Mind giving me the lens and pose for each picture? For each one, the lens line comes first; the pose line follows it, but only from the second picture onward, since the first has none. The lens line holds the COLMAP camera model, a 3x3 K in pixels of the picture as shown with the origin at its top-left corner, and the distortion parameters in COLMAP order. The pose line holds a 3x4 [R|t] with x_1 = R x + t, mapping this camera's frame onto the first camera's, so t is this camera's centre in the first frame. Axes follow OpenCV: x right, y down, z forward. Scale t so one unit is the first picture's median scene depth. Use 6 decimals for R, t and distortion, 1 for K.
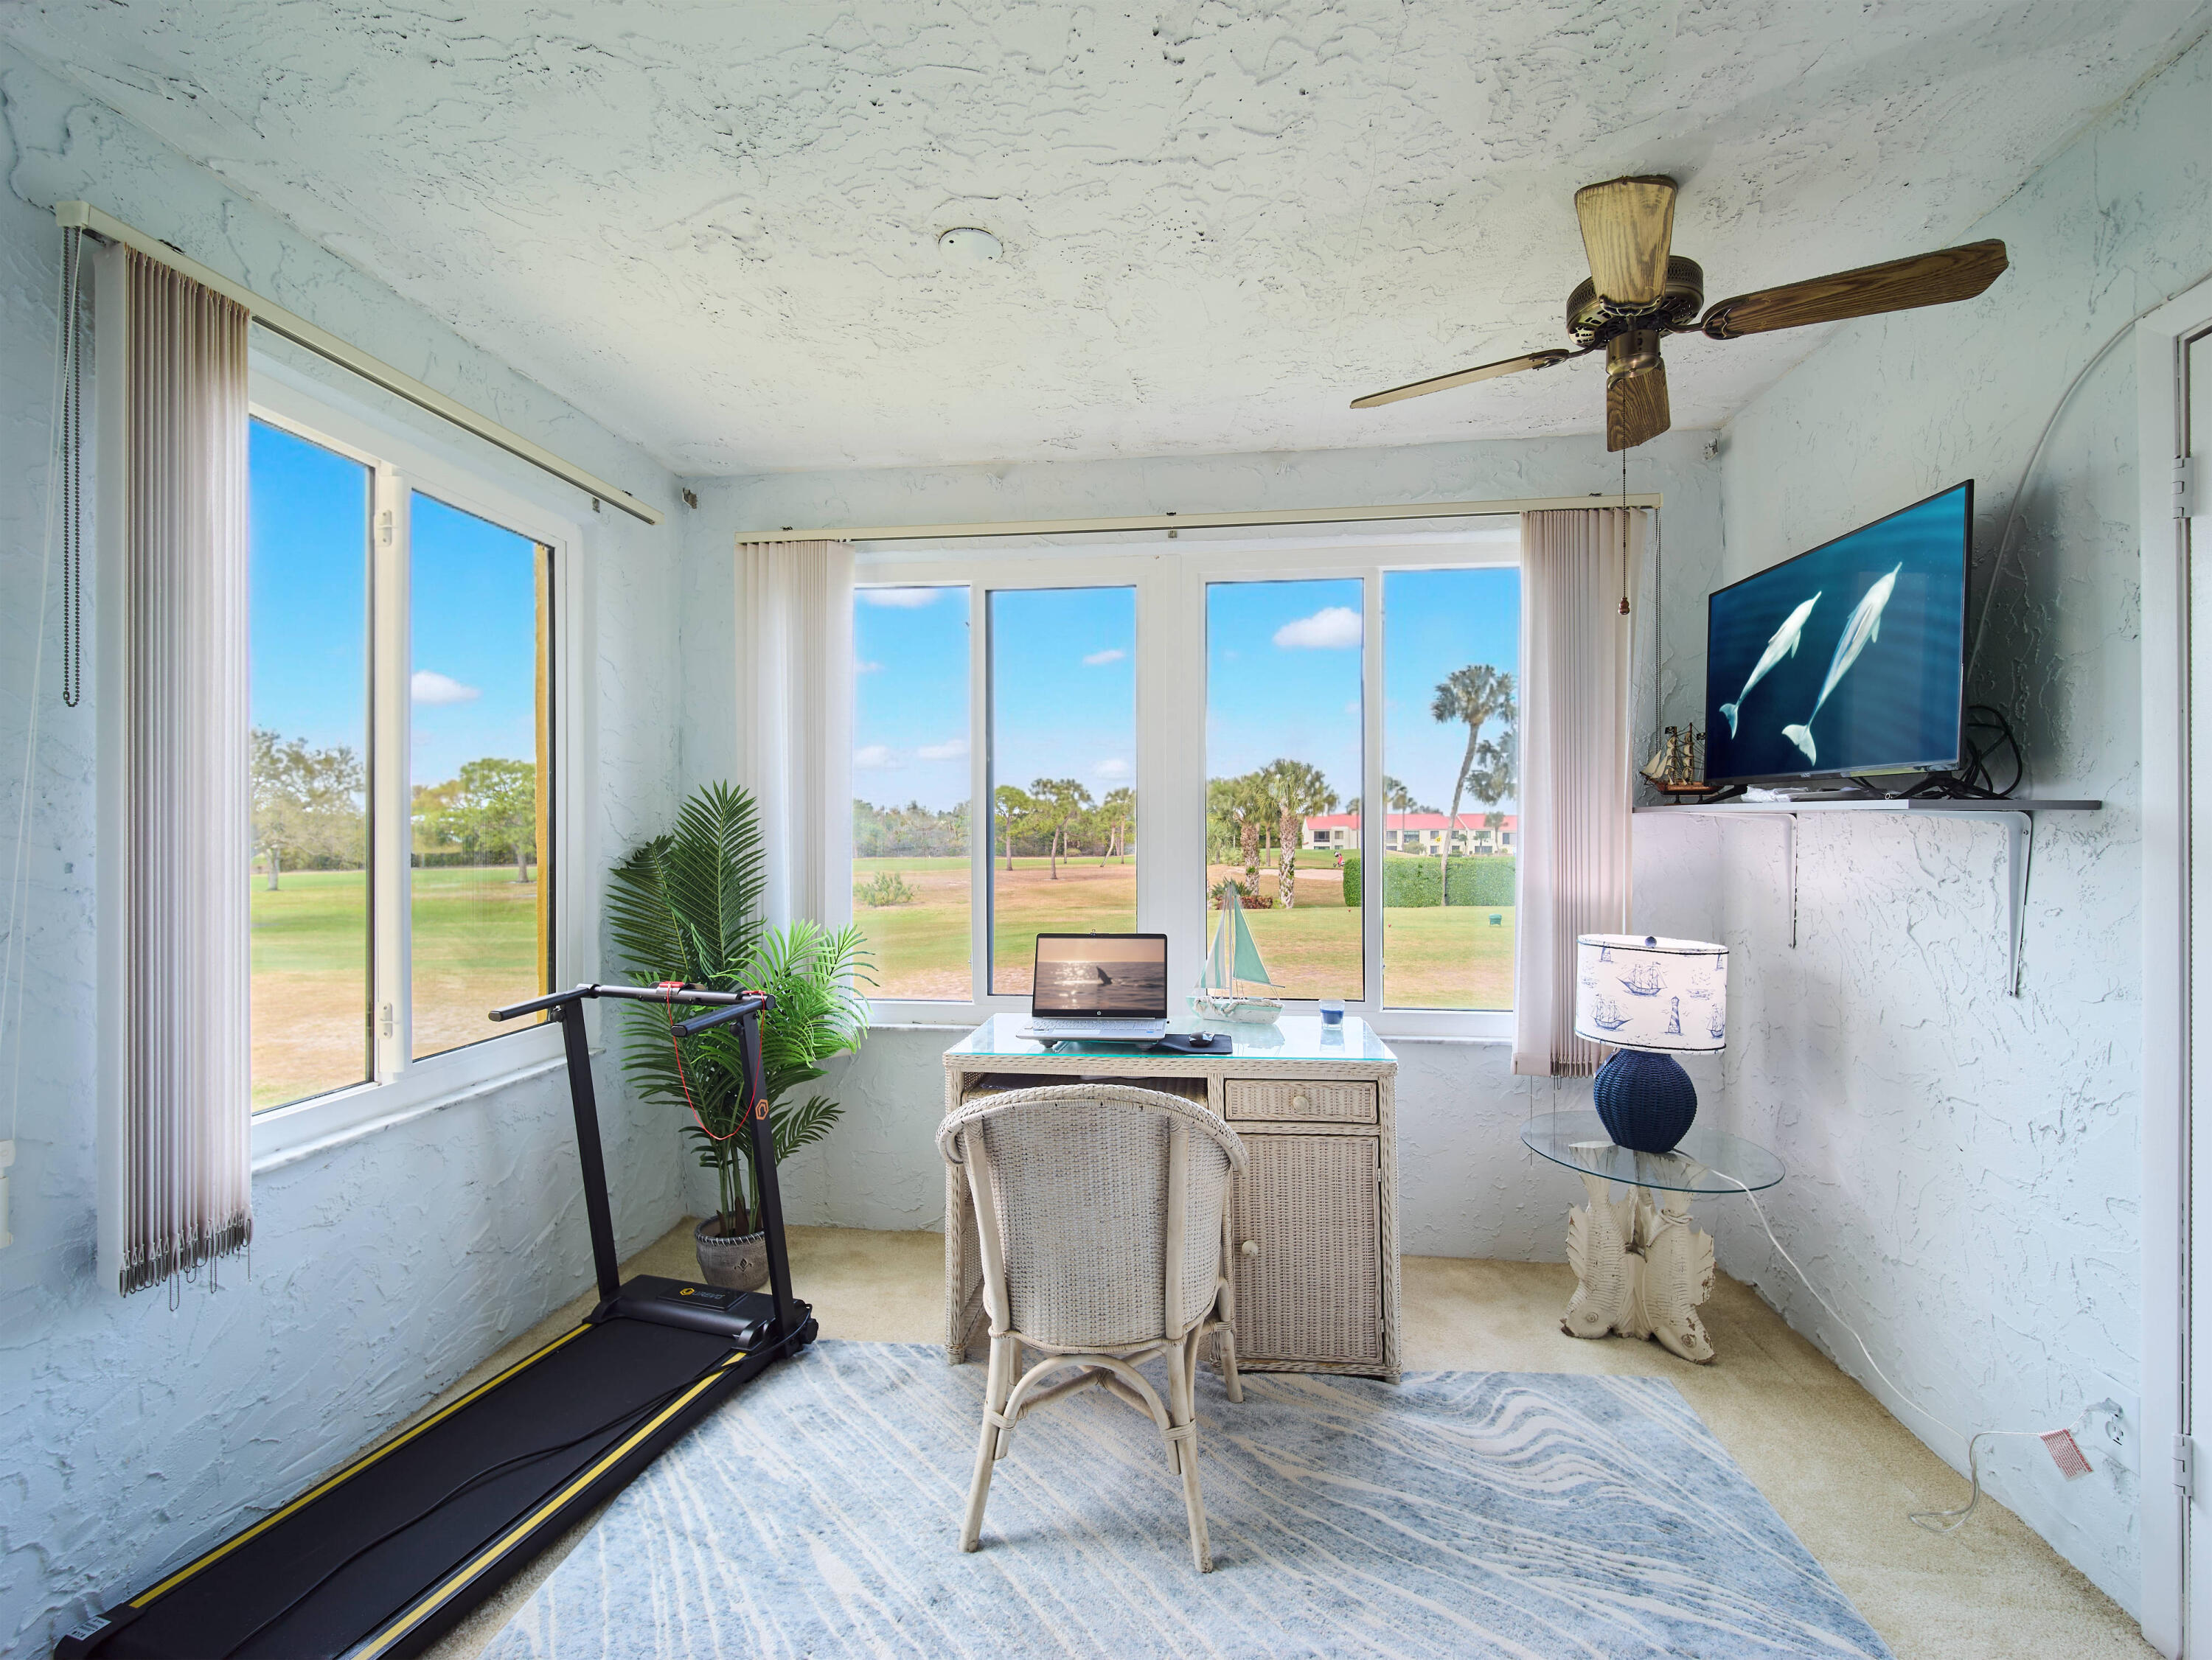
lens RADIAL K [[974.4, 0, 1106.0], [0, 974.4, 830.0], [0, 0, 1]] dist [-0.003553, -0.000358]
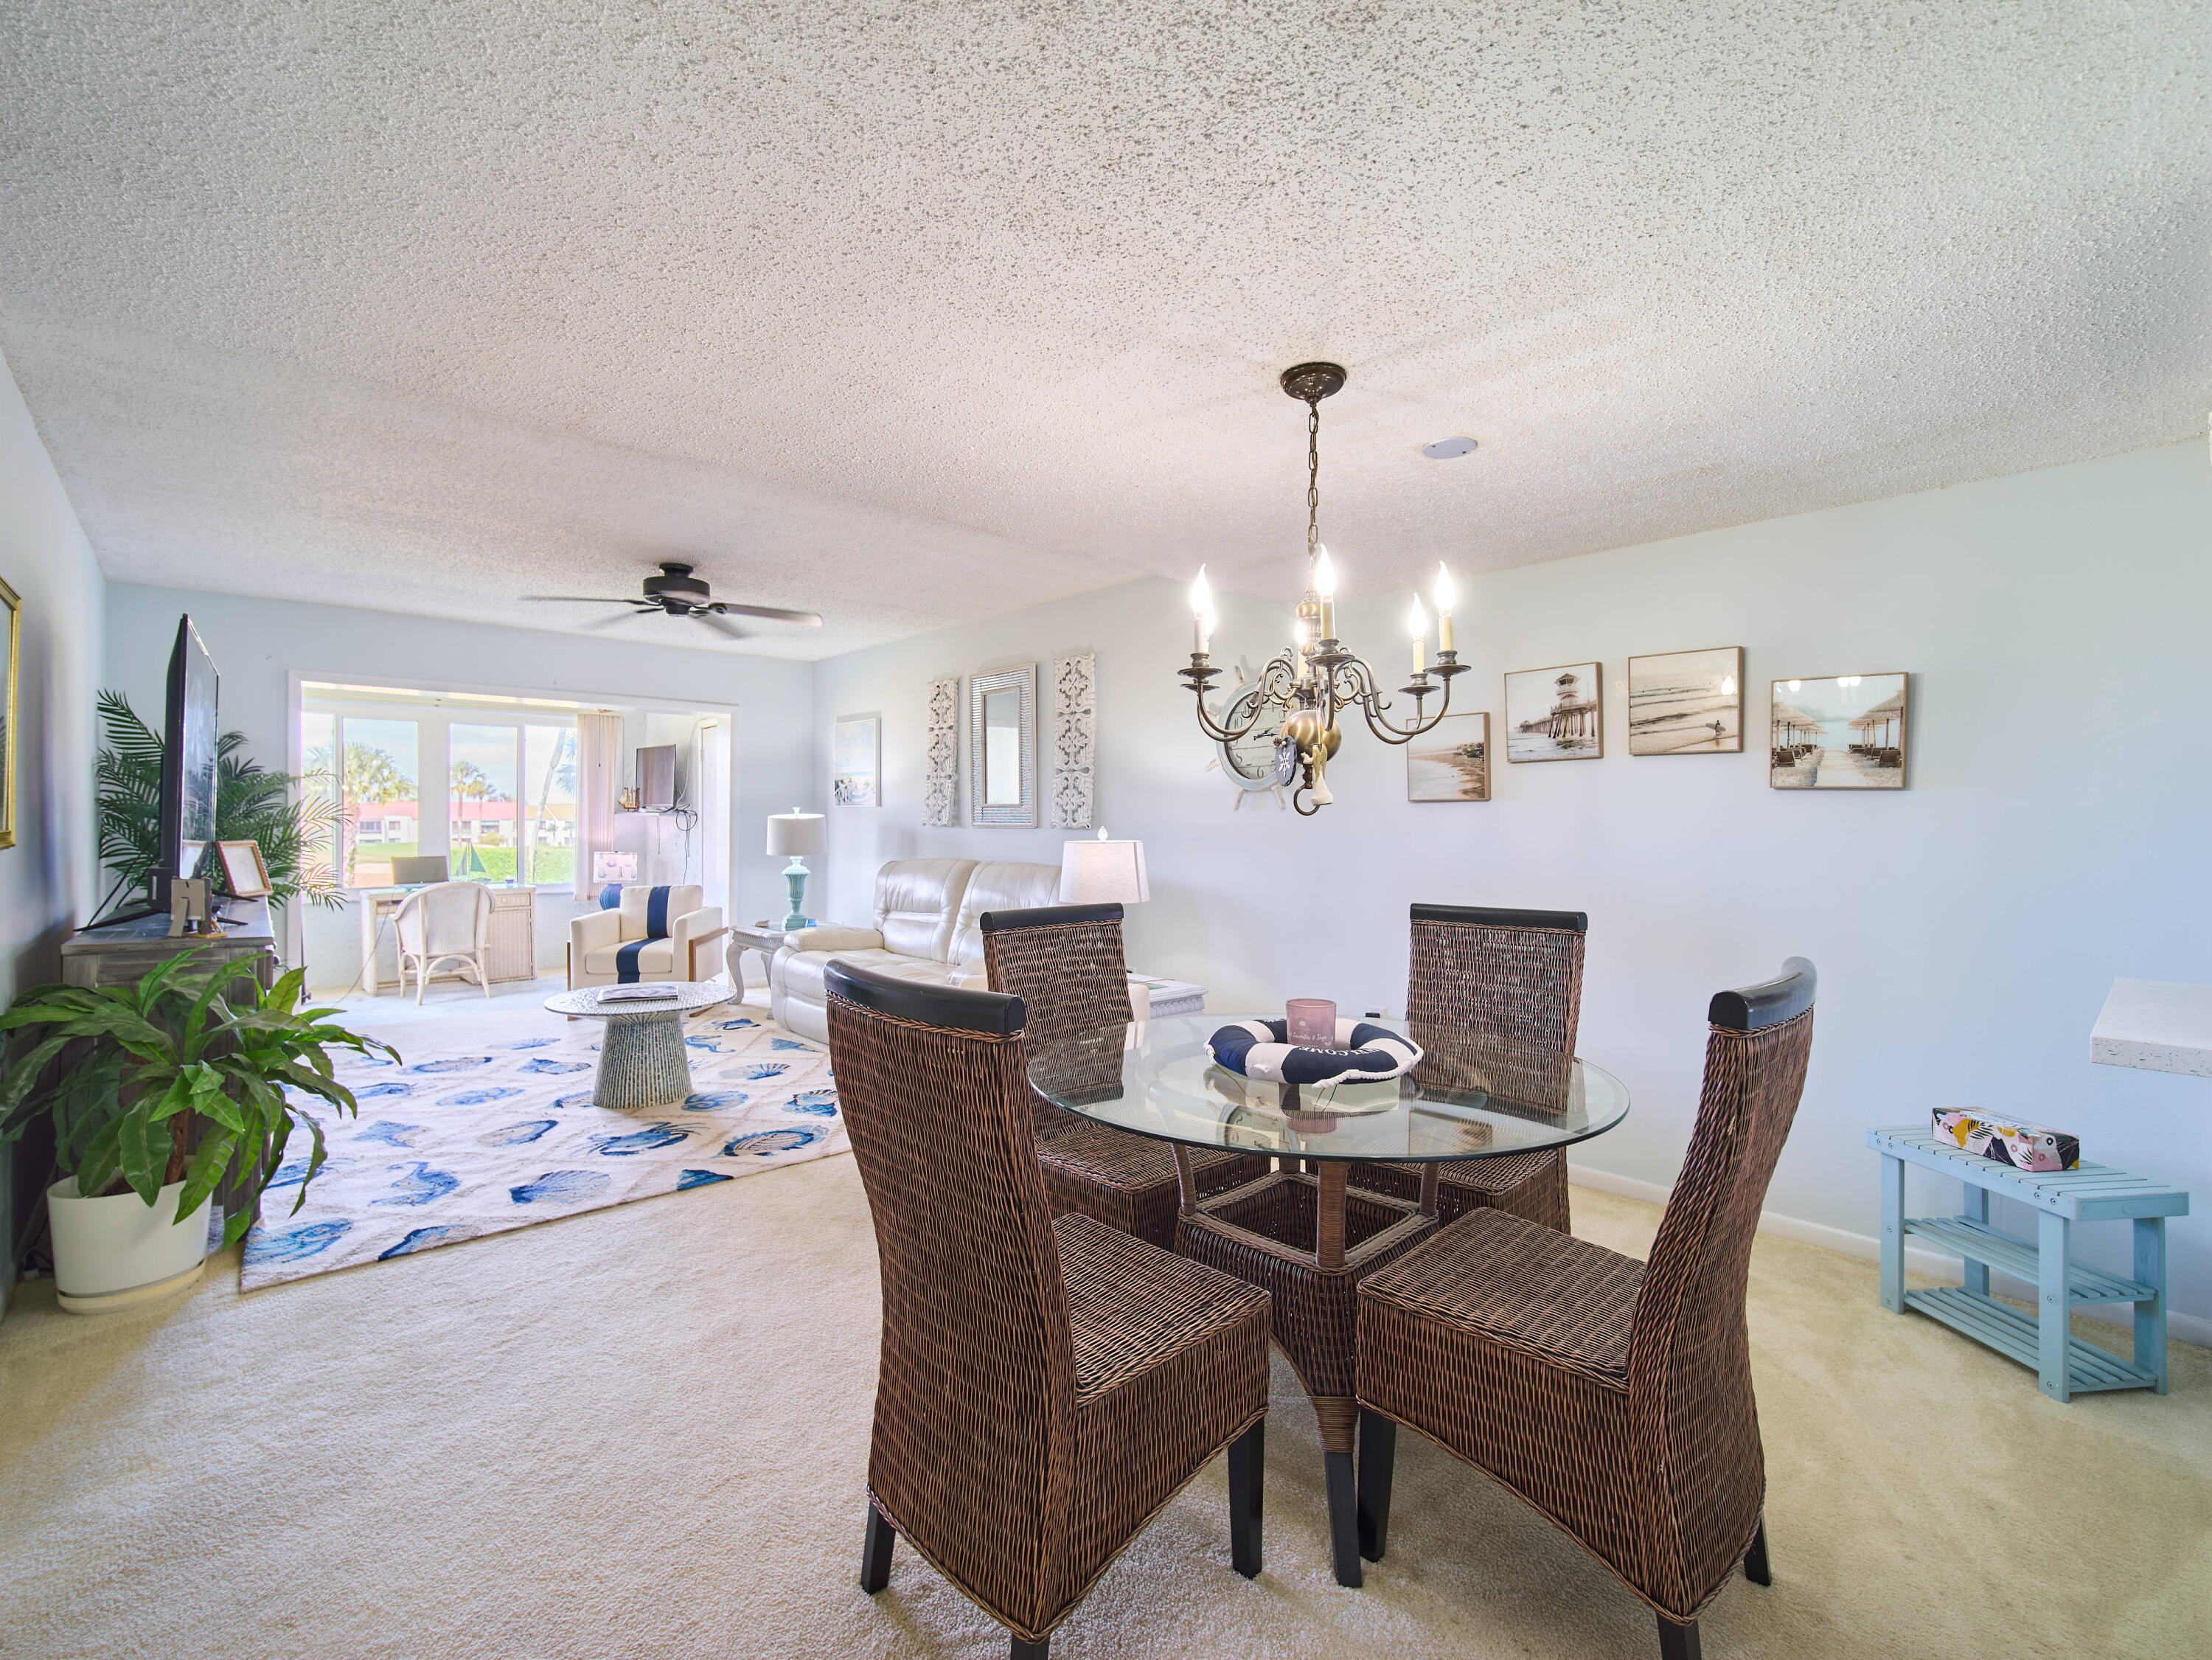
lens RADIAL K [[974.7, 0, 1106.0], [0, 974.7, 830.0], [0, 0, 1]] dist [-0.003553, -0.000358]
pose [[0.645087, -0.004533, 0.764096, -0.797964], [-0.003153, 0.999958, 0.008595, 0.002144], [-0.764103, -0.007953, 0.645045, -2.135660]]
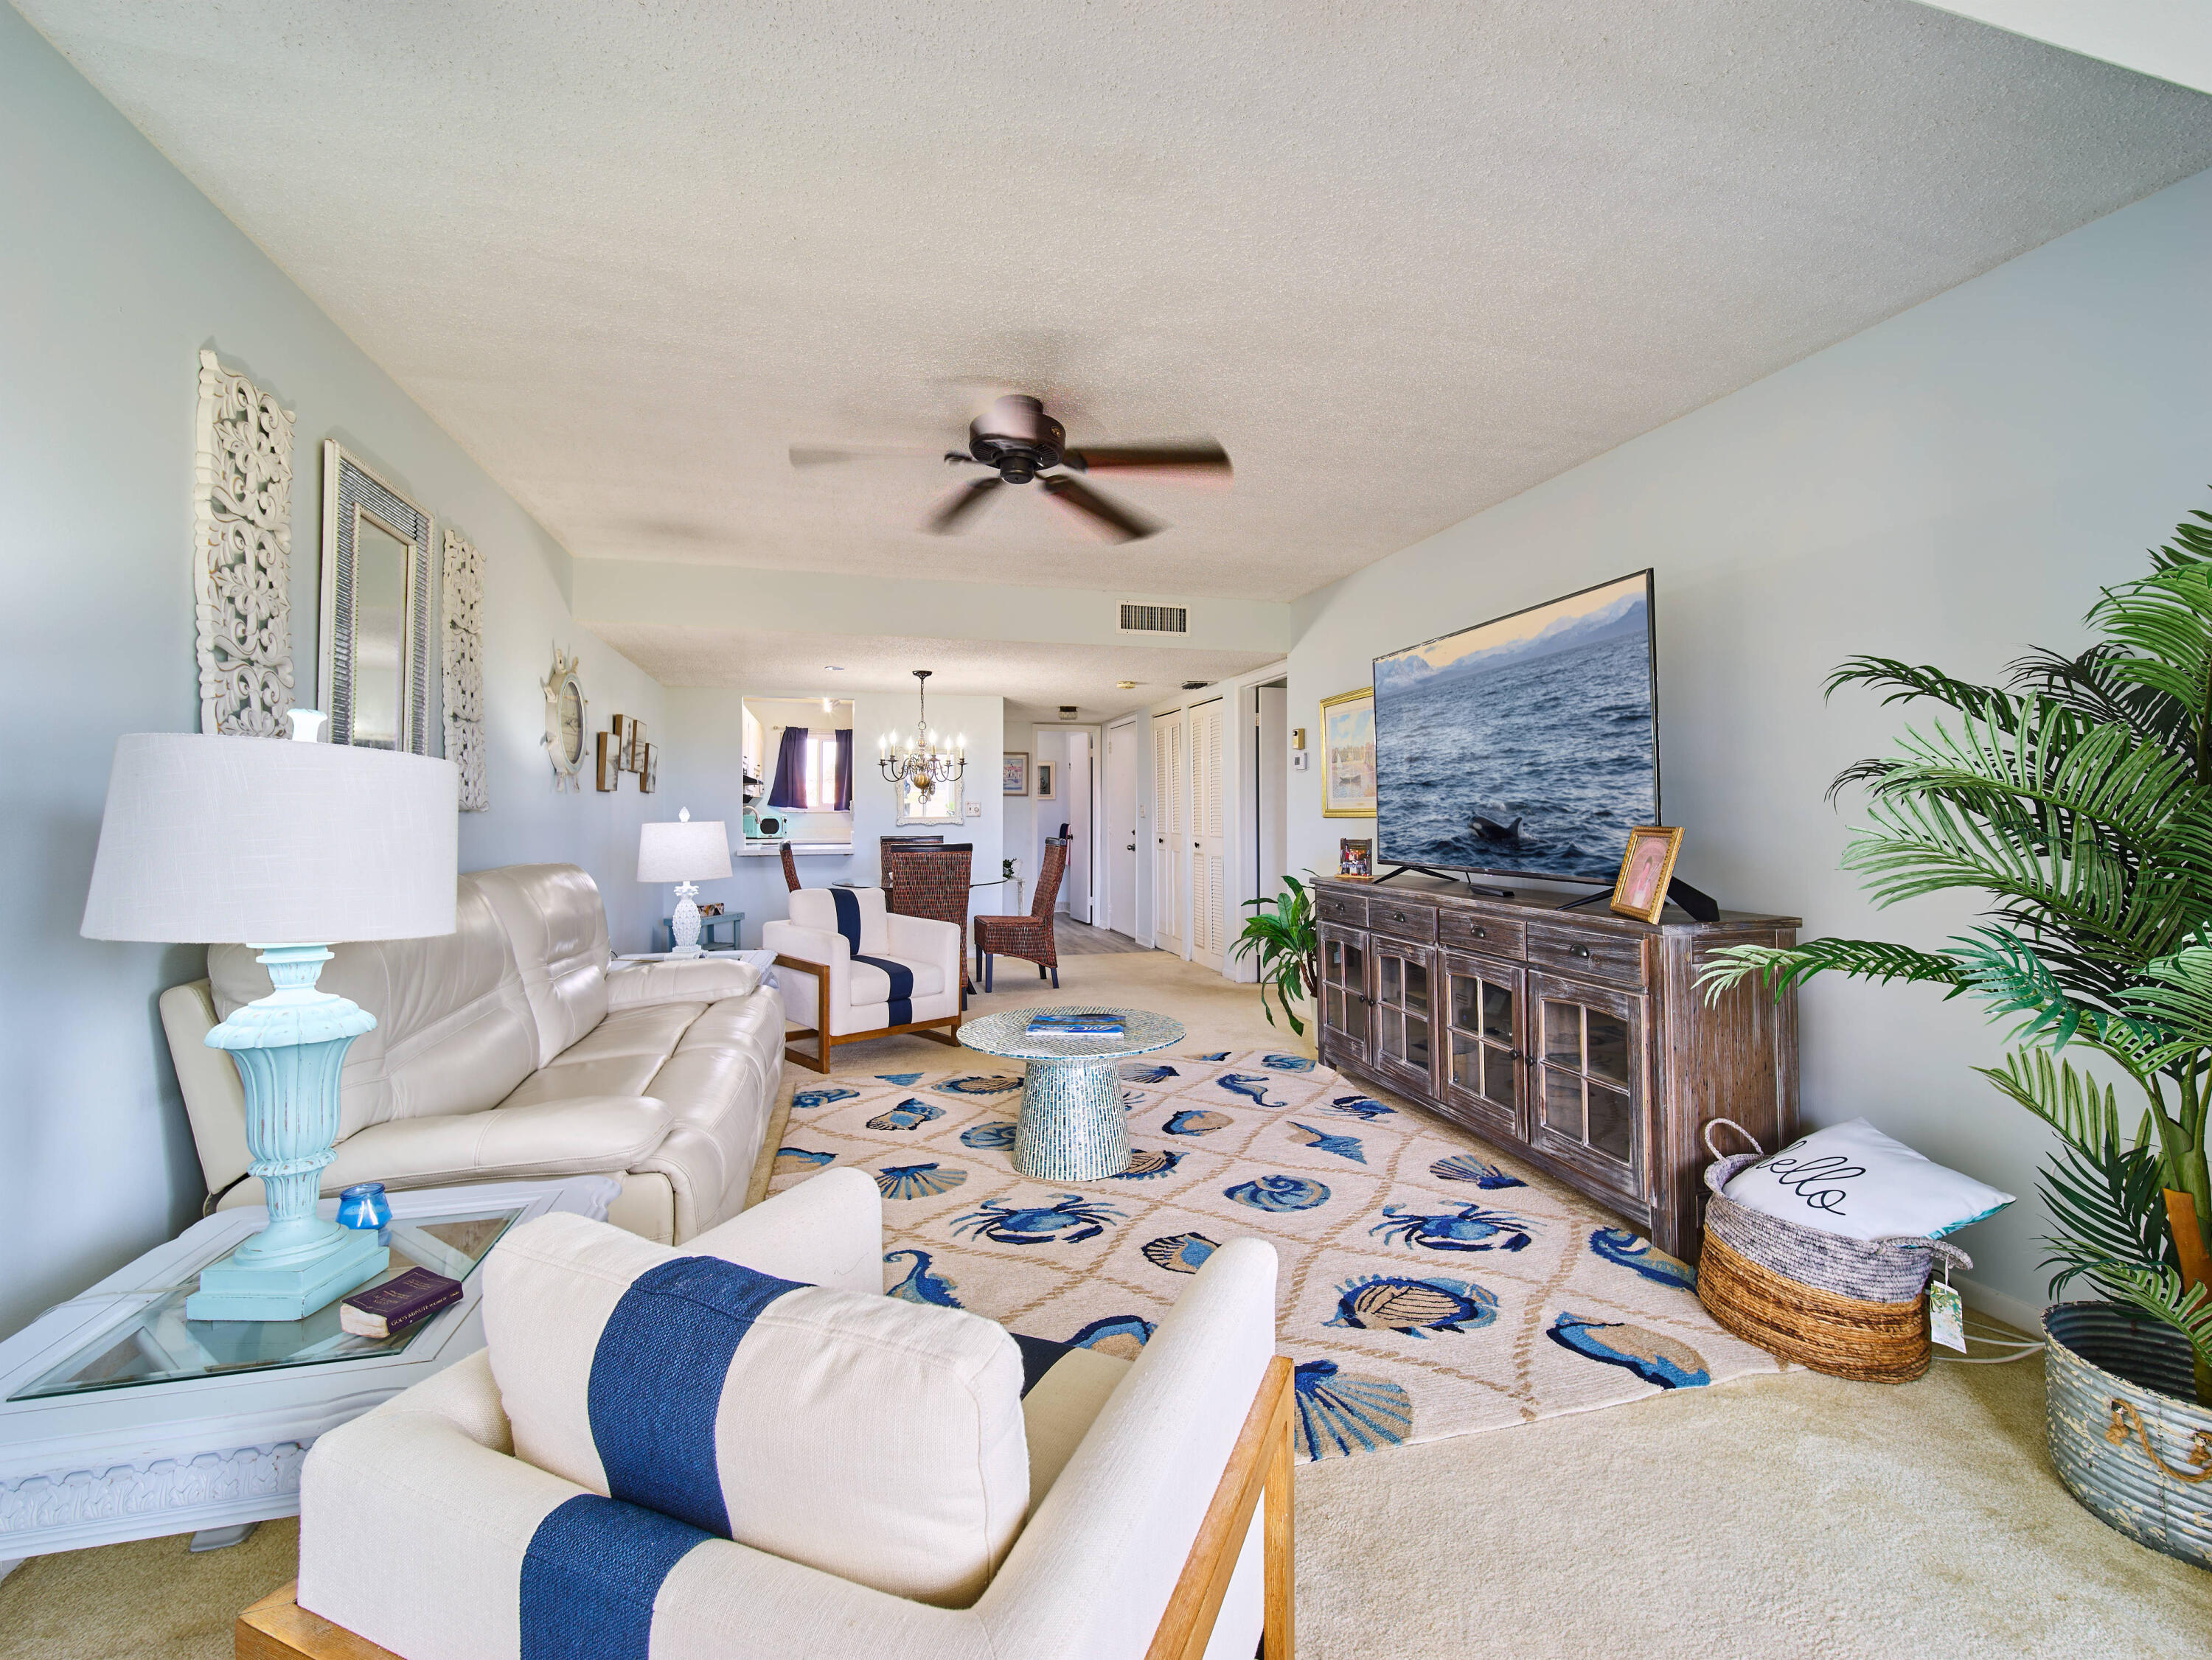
lens RADIAL K [[974.4, 0, 1106.0], [0, 974.4, 830.0], [0, 0, 1]] dist [-0.003553, -0.000358]
pose [[-0.924291, 0.010013, -0.381556, 0.250368], [0.003987, 0.999855, 0.016580, 0.021701], [0.381667, 0.013804, -0.924197, 0.362591]]
